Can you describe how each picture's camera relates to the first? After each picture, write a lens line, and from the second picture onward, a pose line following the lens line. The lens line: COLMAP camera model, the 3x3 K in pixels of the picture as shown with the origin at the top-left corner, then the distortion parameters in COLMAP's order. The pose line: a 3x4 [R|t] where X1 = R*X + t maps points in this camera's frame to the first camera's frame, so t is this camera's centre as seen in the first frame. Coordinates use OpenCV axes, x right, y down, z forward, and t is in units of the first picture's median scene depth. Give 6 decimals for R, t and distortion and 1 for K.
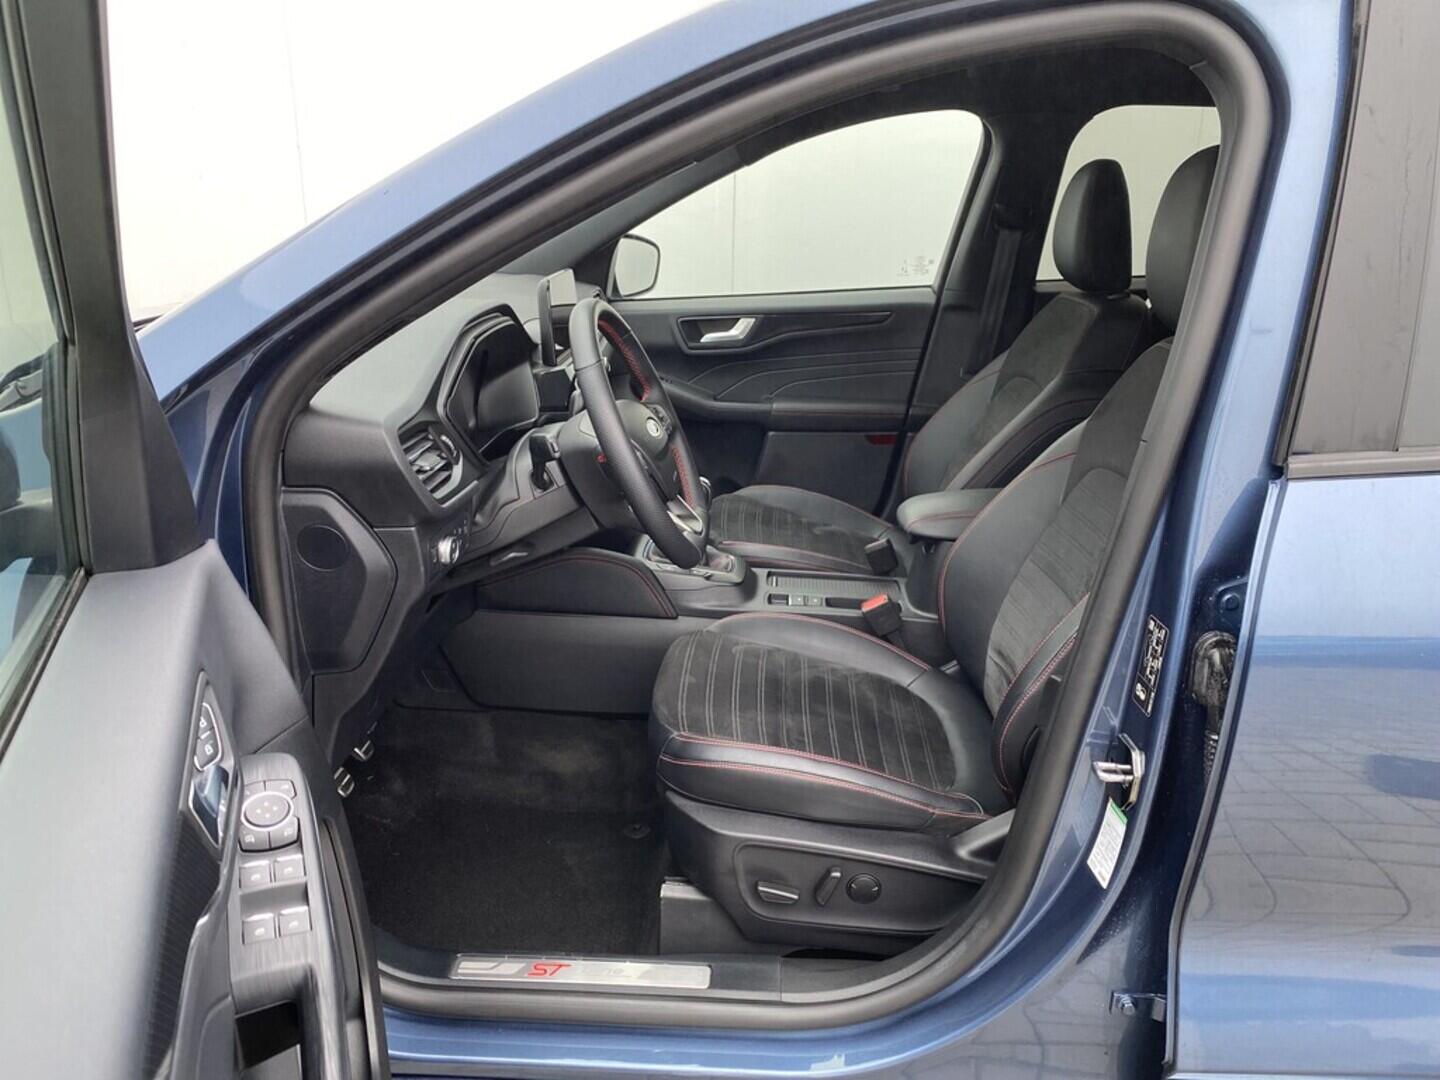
lens RADIAL K [[1098.8, 0, 718.7], [0, 1098.8, 534.8], [0, 0, 1]] dist [0.012748, -0.003204]
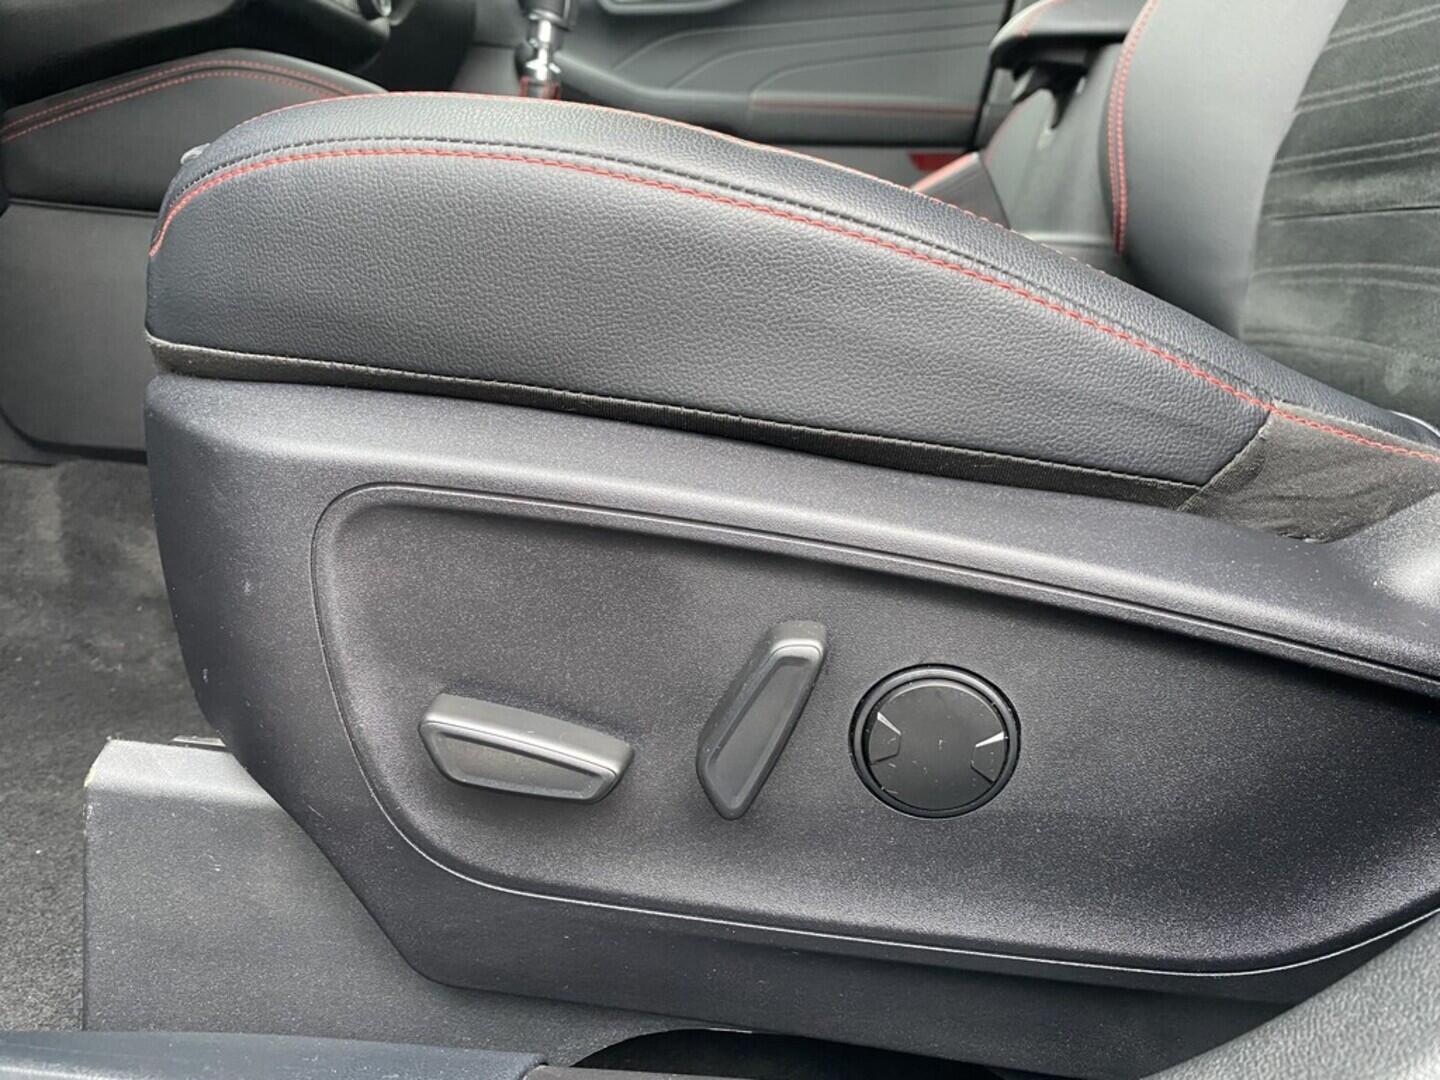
lens RADIAL K [[1098.8, 0, 718.7], [0, 1098.8, 534.8], [0, 0, 1]] dist [0.012748, -0.003204]
pose [[0.999327, 0.030539, -0.020309, 0.090083], [-0.031952, 0.996798, -0.073301, 0.286524], [0.018005, 0.073901, 0.997103, 0.755467]]
